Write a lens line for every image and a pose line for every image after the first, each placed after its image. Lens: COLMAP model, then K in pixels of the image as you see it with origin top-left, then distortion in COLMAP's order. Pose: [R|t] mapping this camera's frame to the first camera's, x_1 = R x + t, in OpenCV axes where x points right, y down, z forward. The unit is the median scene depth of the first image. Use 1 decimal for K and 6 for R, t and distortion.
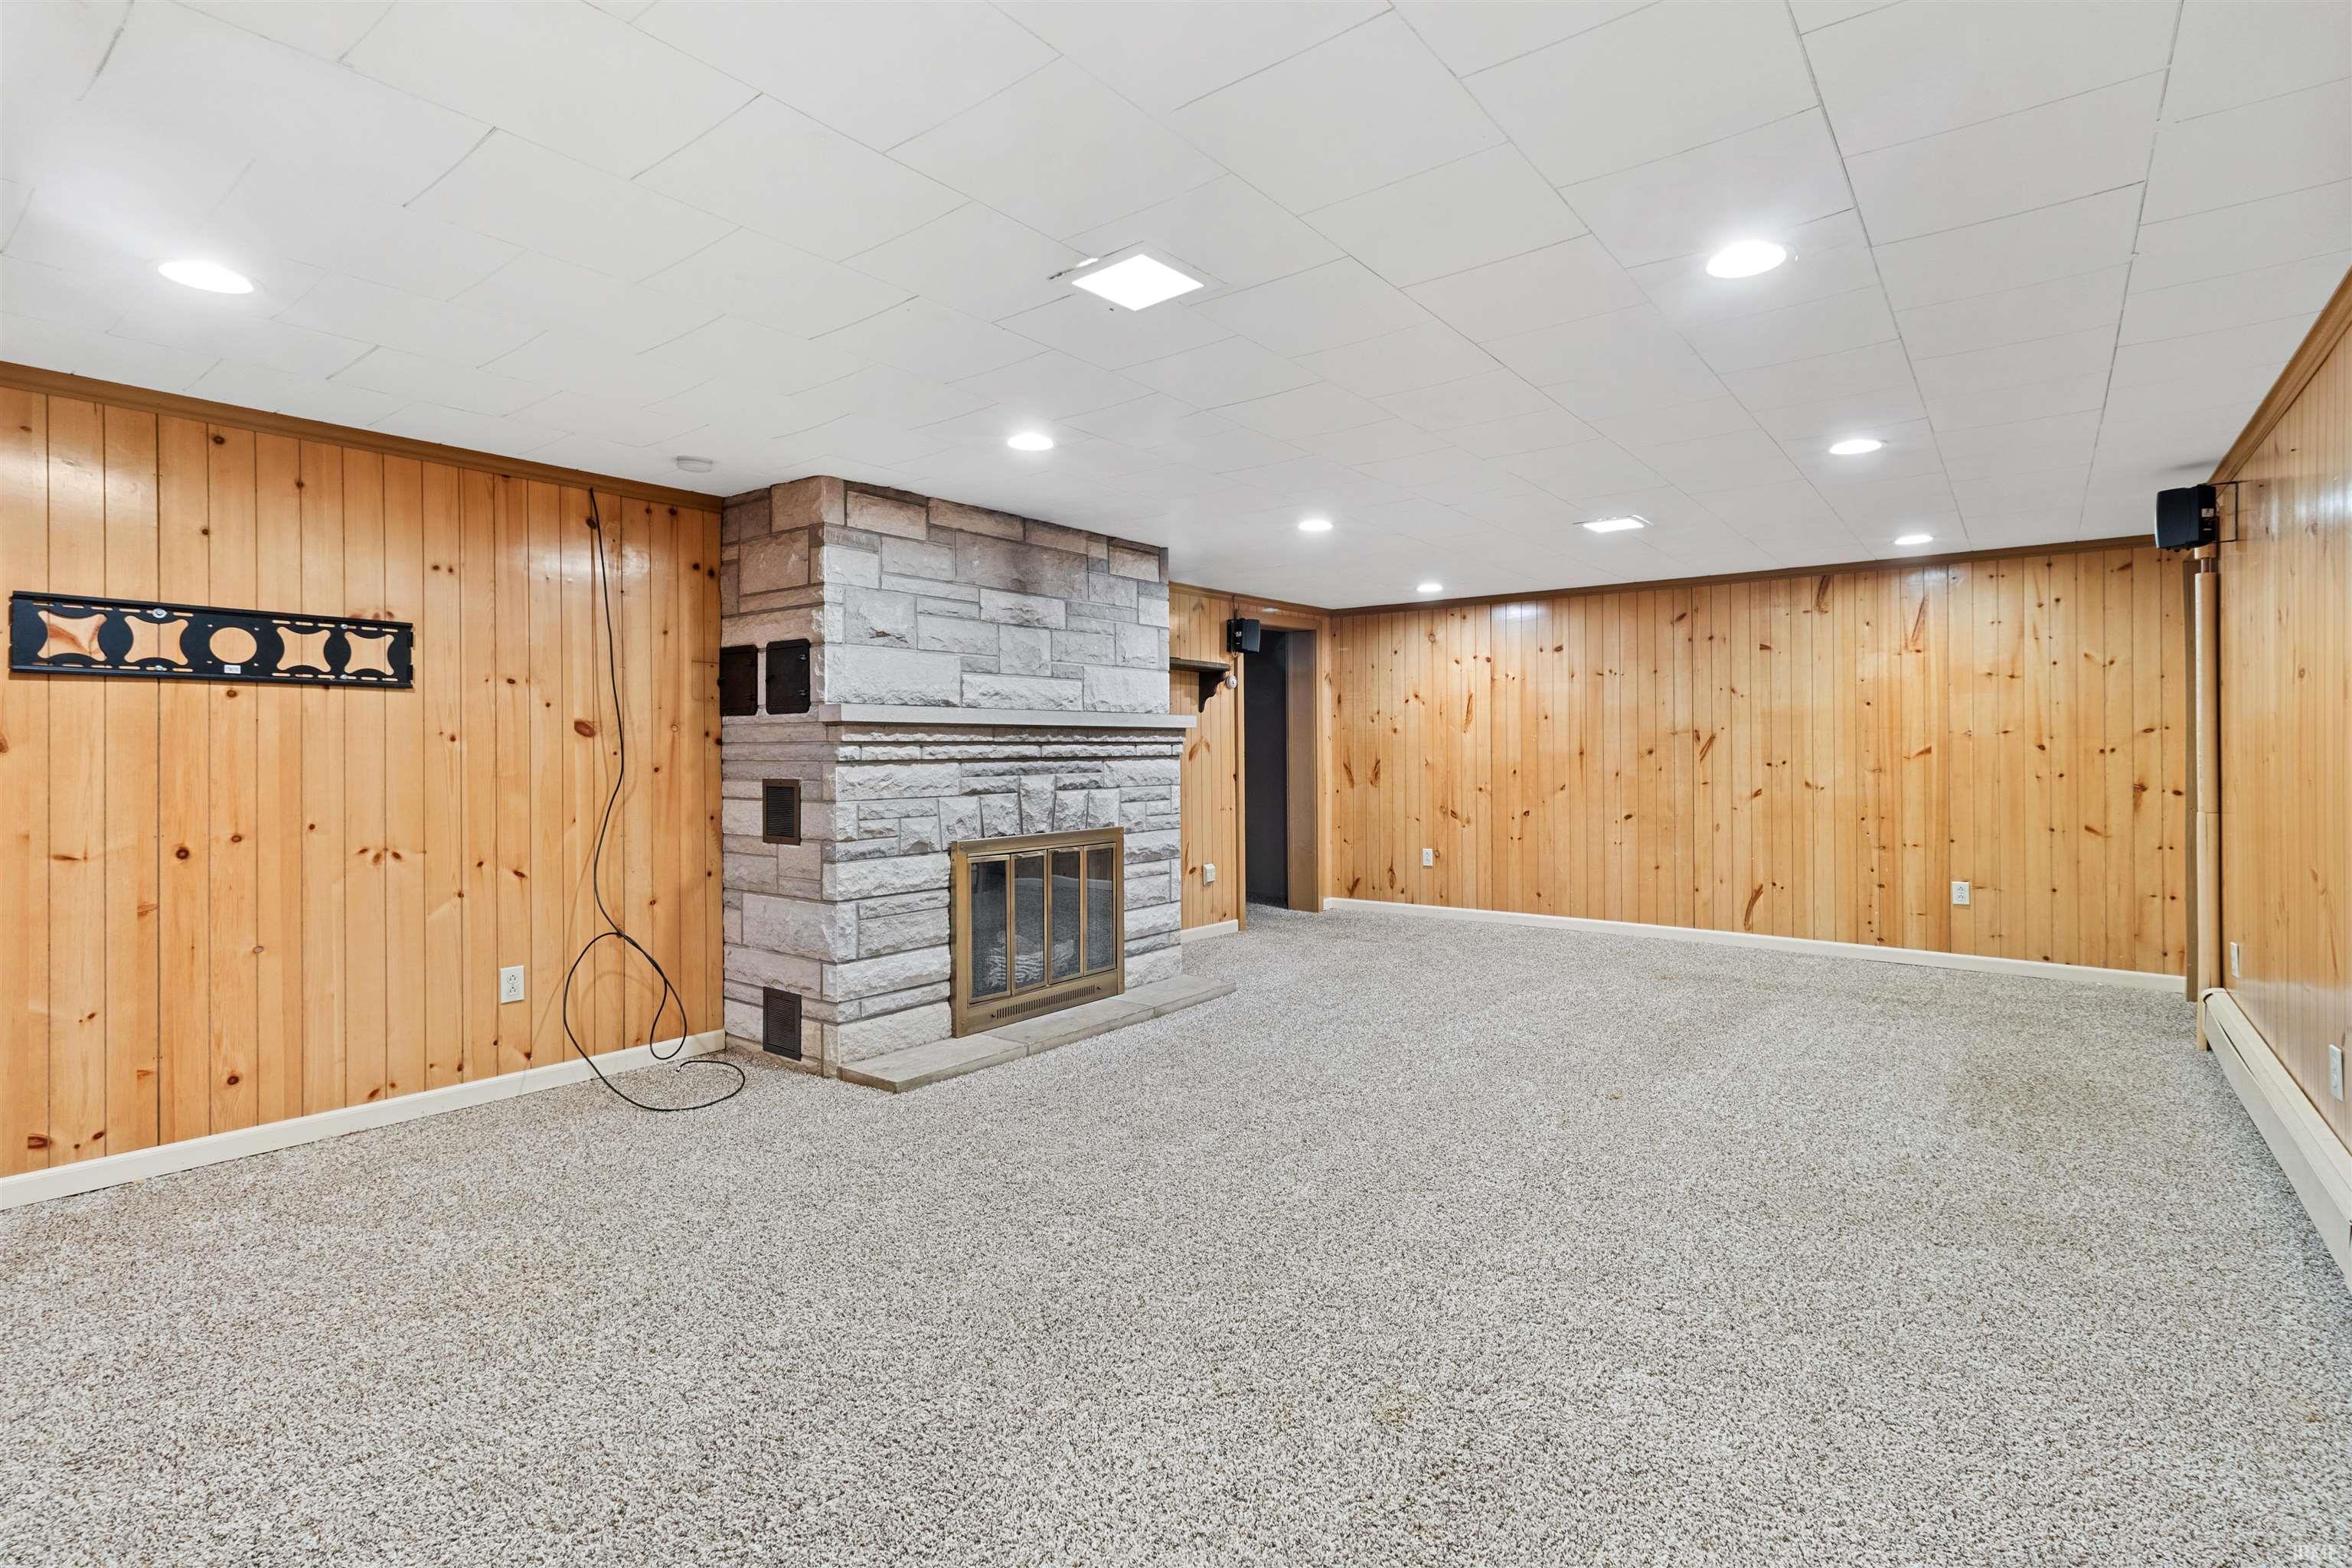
lens RADIAL K [[1089.3, 0, 1187.6], [0, 1089.3, 755.7], [0, 0, 1]] dist [0.003150, 0.000814]
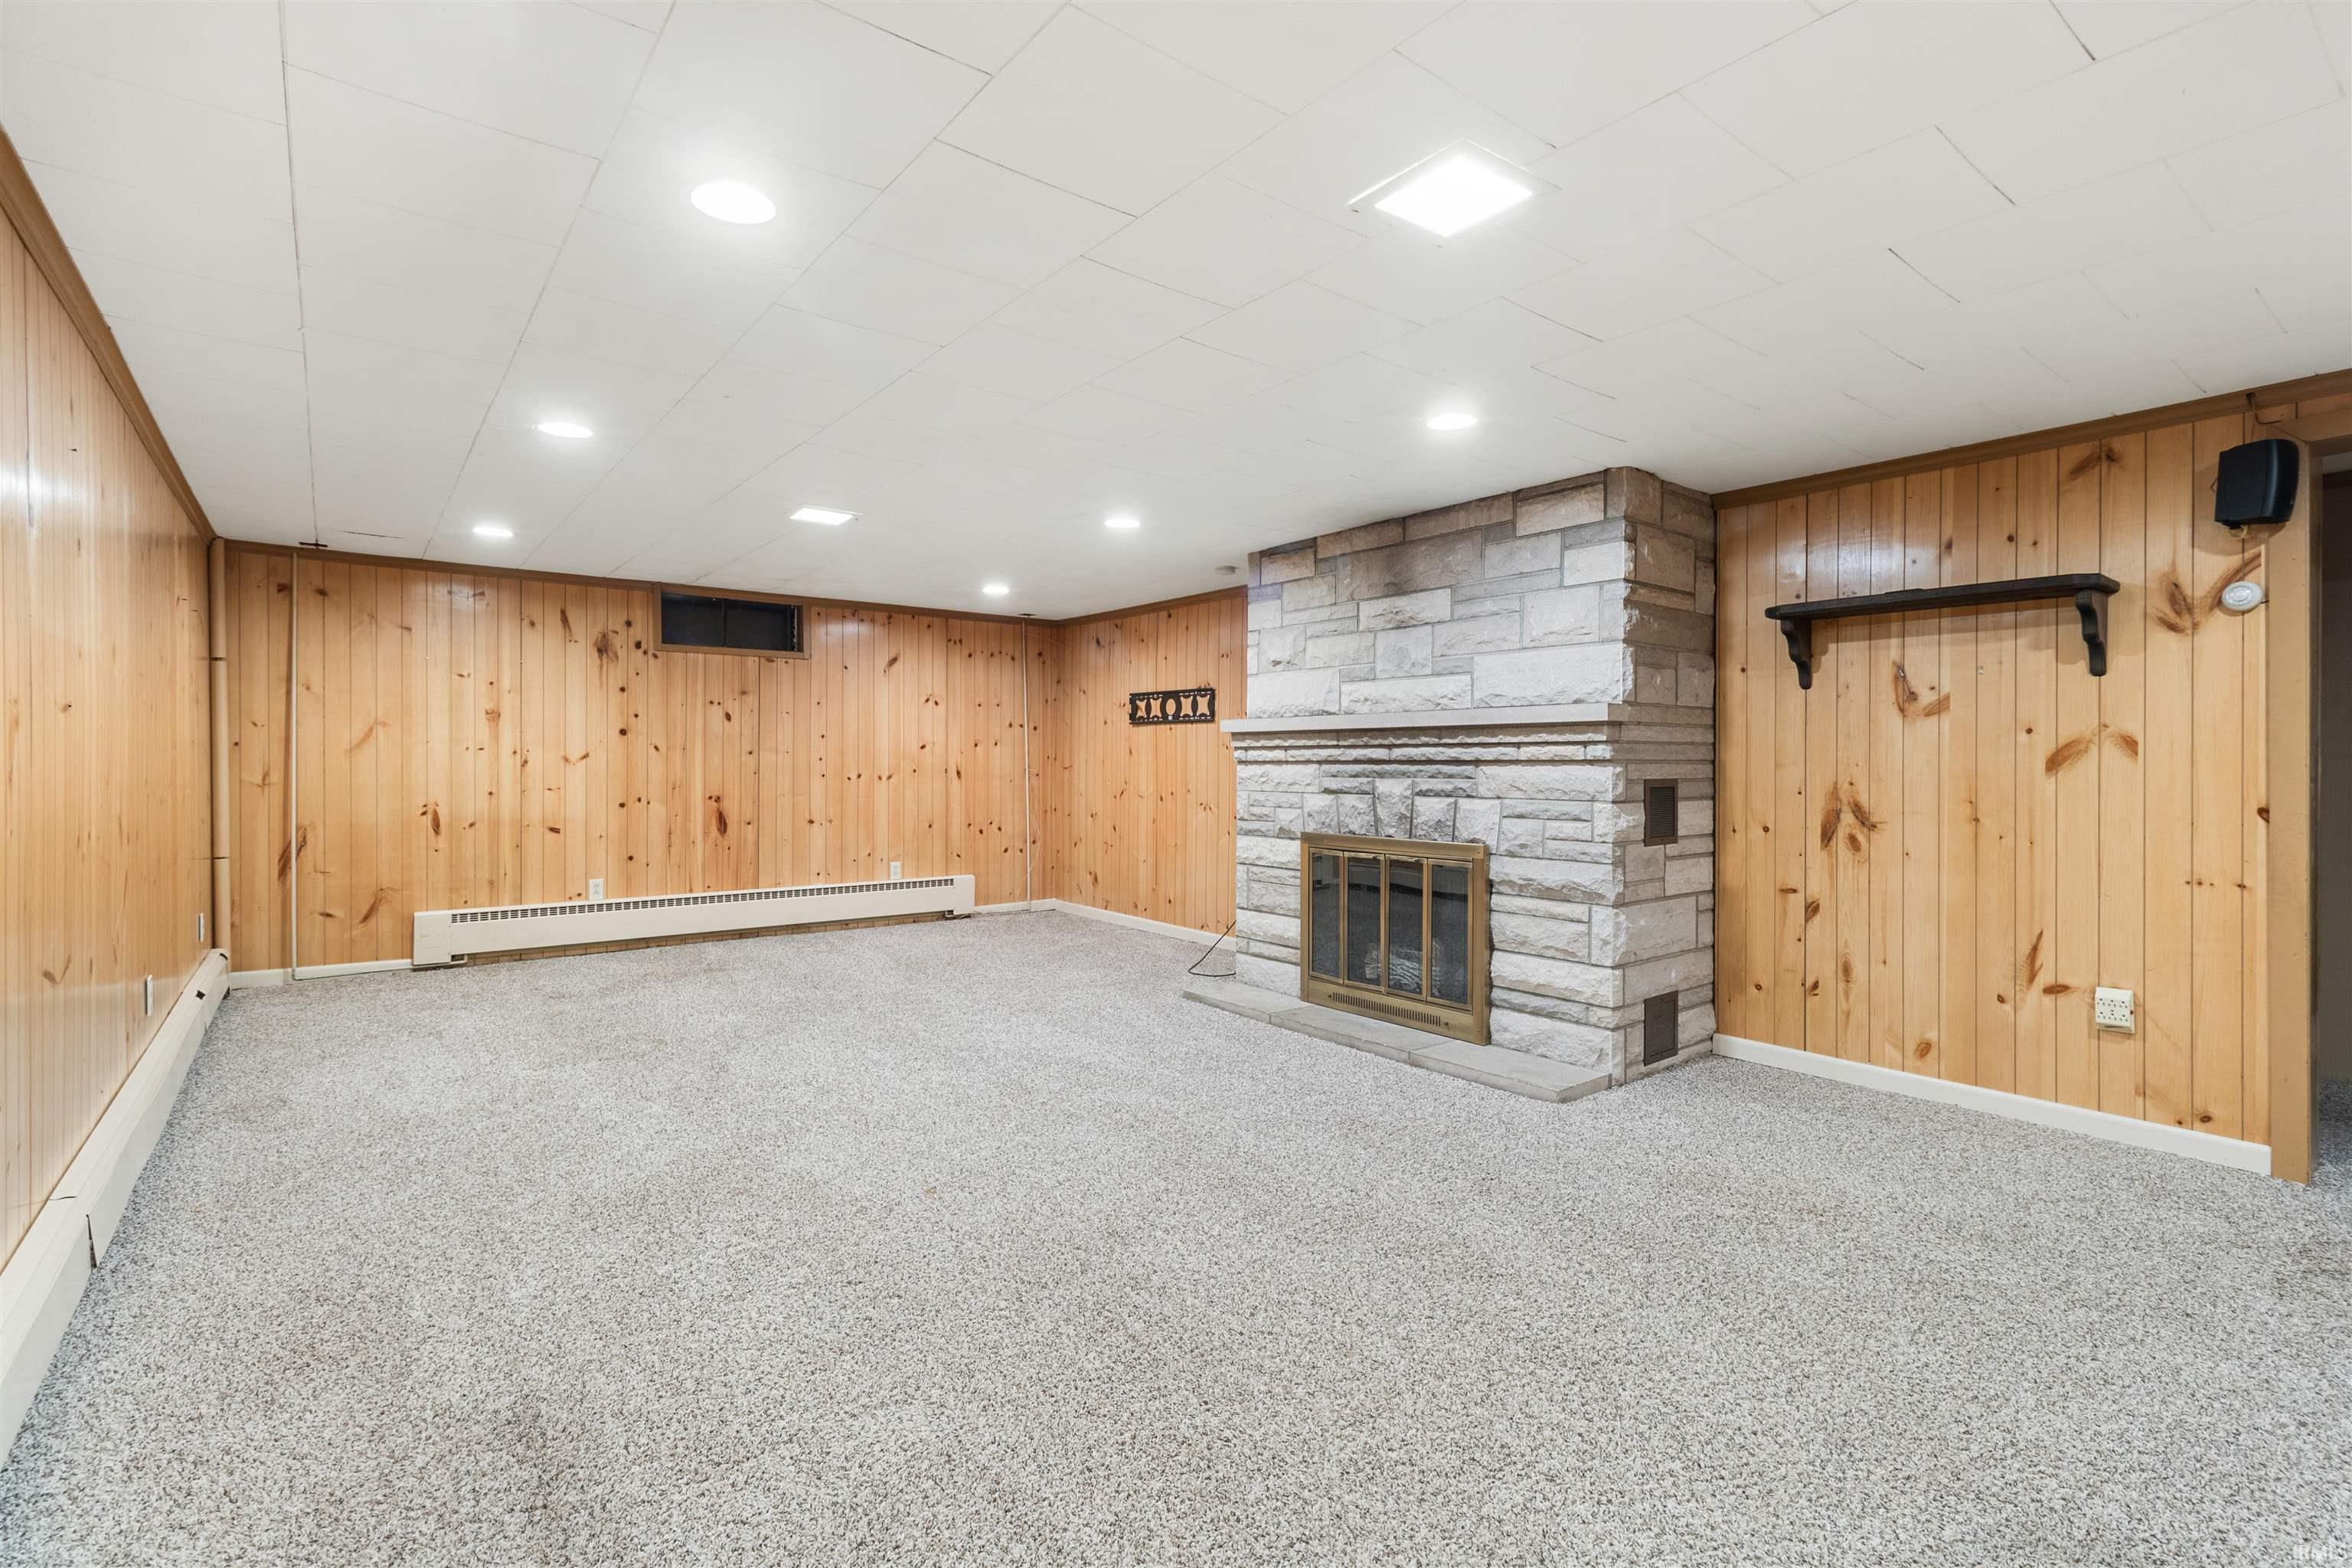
lens RADIAL K [[1089.3, 0, 1187.6], [0, 1089.3, 755.7], [0, 0, 1]] dist [0.003150, 0.000814]
pose [[-0.242679, 0.000985, -0.970106, 0.870900], [-0.004082, 0.999990, 0.002036, -0.004067], [0.970098, 0.004454, -0.242672, 1.070544]]
